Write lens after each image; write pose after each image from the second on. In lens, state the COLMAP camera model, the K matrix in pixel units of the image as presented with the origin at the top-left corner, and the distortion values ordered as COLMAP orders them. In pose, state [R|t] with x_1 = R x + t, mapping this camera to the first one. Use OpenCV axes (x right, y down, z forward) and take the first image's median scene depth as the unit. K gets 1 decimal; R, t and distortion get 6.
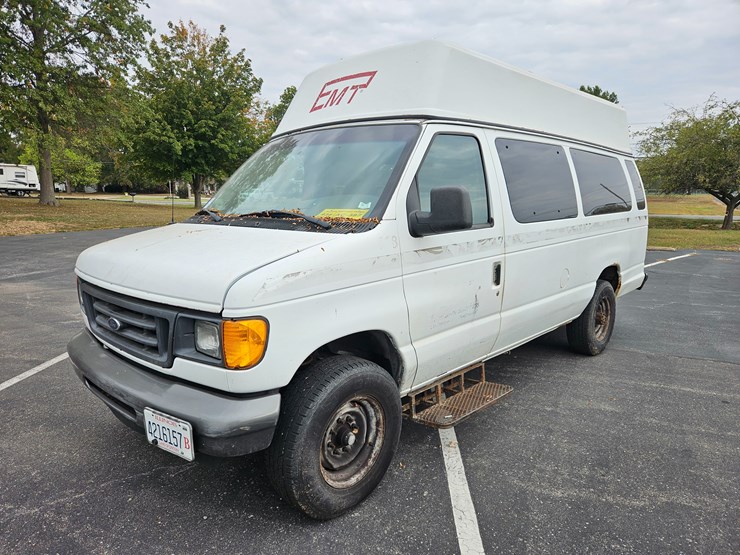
lens RADIAL K [[493.2, 0, 362.5], [0, 493.2, 277.2], [0, 0, 1]] dist [0.063894, -0.049871]
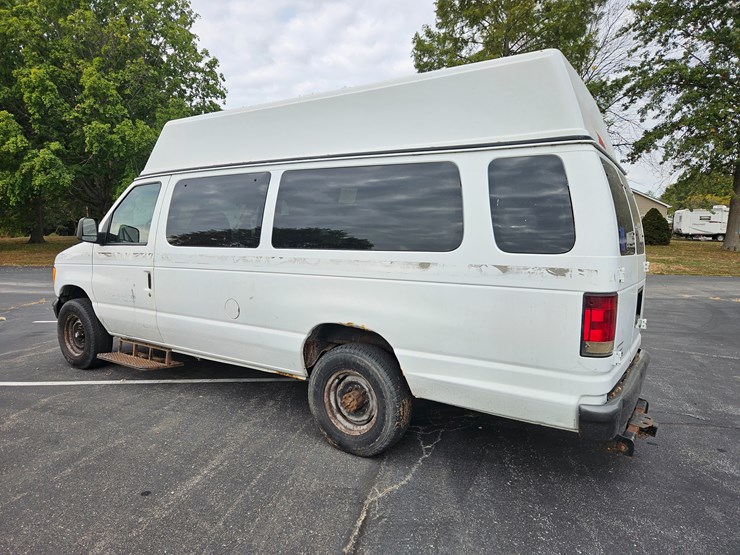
lens RADIAL K [[491.2, 0, 359.8], [0, 491.2, 291.6], [0, 0, 1]] dist [0.061247, -0.045809]
pose [[0.169983, 0.111170, -0.979156, 1.643496], [-0.175047, 0.981221, 0.081016, -0.180123], [0.969775, 0.157628, 0.186251, 1.258716]]
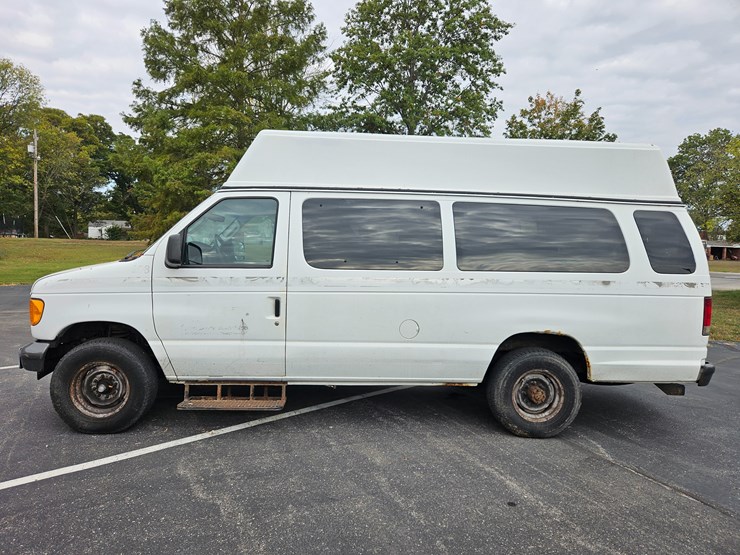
lens RADIAL K [[493.2, 0, 362.5], [0, 493.2, 277.2], [0, 0, 1]] dist [0.063894, -0.049871]
pose [[0.733750, 0.056411, -0.677074, 1.196153], [-0.136028, 0.988567, -0.065051, -0.028669], [0.665663, 0.139833, 0.733034, 0.230700]]
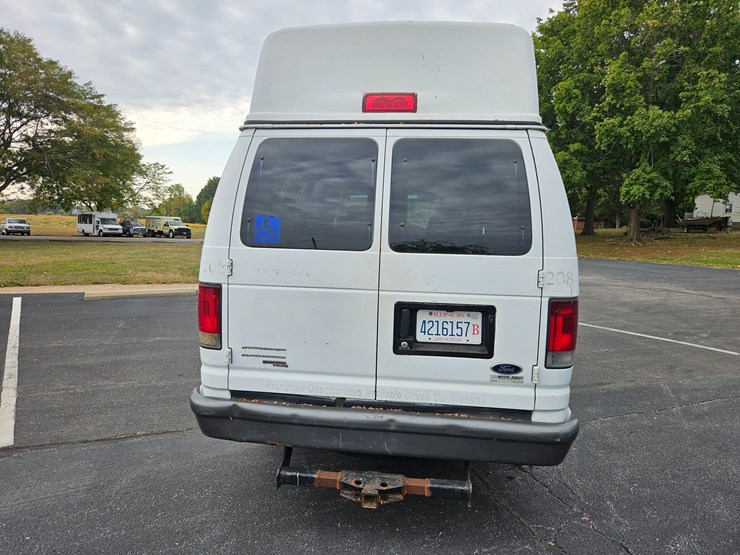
lens RADIAL K [[489.8, 0, 363.7], [0, 489.8, 276.9], [0, 0, 1]] dist [0.071726, -0.047636]
pose [[-0.793334, 0.057121, -0.606100, 1.235922], [-0.113273, 0.964353, 0.239149, -0.389840], [0.598155, 0.258380, -0.758584, 2.435607]]
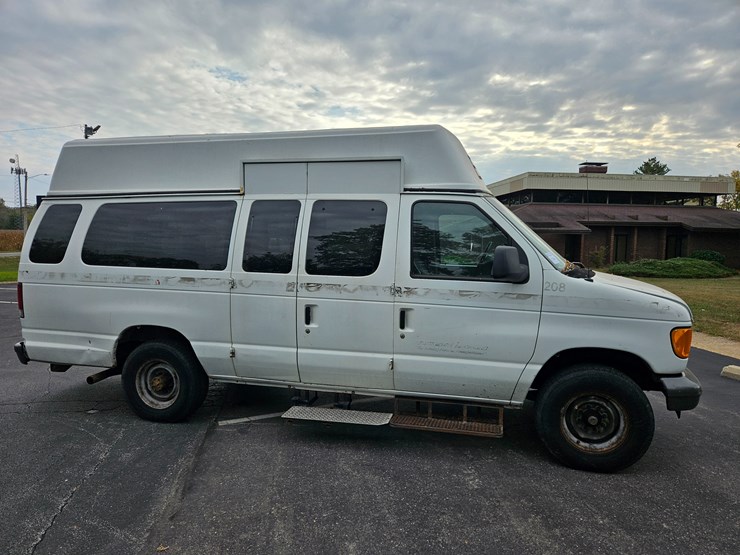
lens RADIAL K [[495.9, 0, 363.1], [0, 495.9, 288.4], [0, 0, 1]] dist [0.058204, -0.039510]
pose [[-0.486933, -0.081626, 0.869617, -1.072110], [0.129686, 0.977832, 0.164399, -0.325689], [-0.863758, 0.192828, -0.465552, 1.937389]]
